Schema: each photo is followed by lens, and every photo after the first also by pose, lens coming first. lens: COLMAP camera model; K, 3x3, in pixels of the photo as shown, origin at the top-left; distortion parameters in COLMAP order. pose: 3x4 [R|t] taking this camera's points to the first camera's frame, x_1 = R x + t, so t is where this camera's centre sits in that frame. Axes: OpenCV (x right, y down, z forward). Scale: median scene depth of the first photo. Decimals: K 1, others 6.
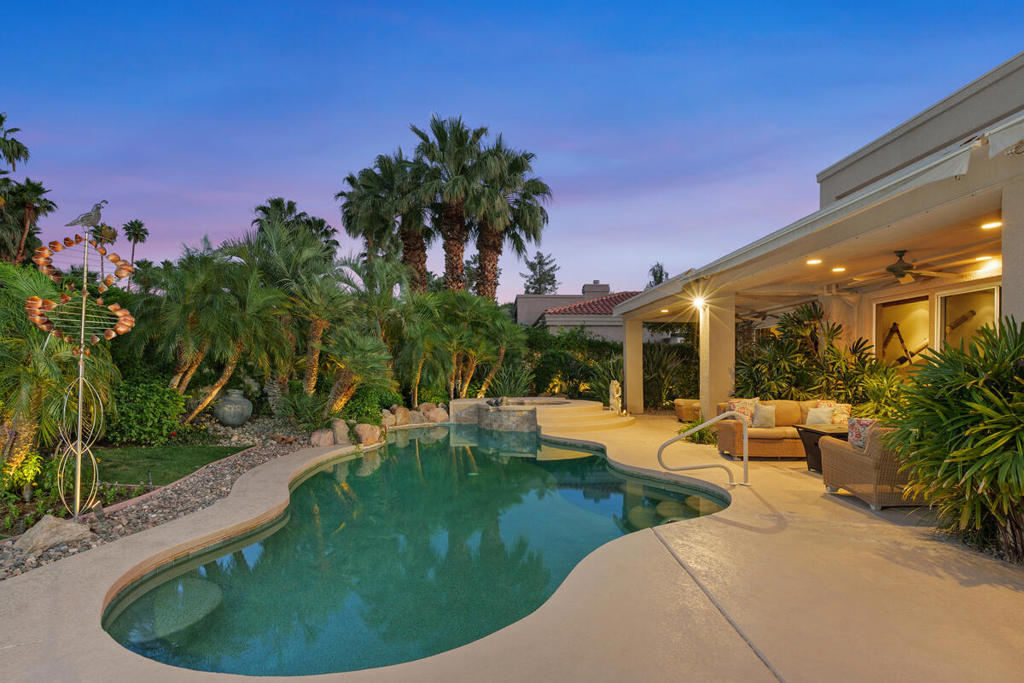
lens RADIAL K [[556.1, 0, 514.2], [0, 556.1, 344.1], [0, 0, 1]] dist [0.046509, -0.000095]
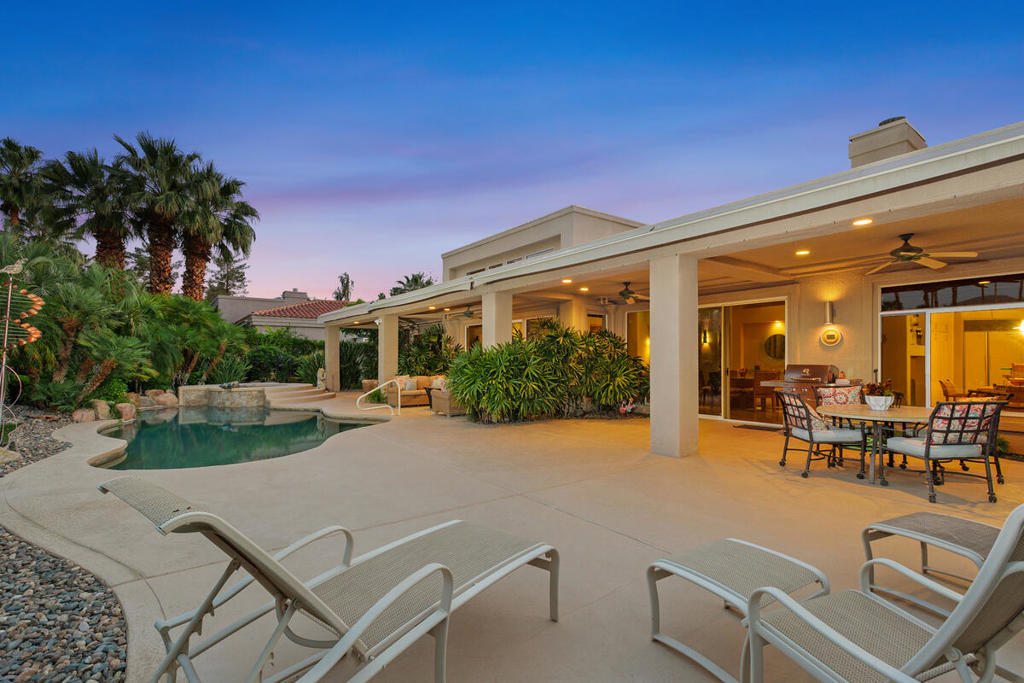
lens RADIAL K [[462.6, 0, 514.3], [0, 462.6, 352.8], [0, 0, 1]] dist [0.001699, 0.000388]
pose [[0.821868, 0.003603, 0.569667, -0.062700], [-0.018988, 0.999598, 0.021072, -0.007156], [-0.569362, -0.028135, 0.821605, -0.186714]]
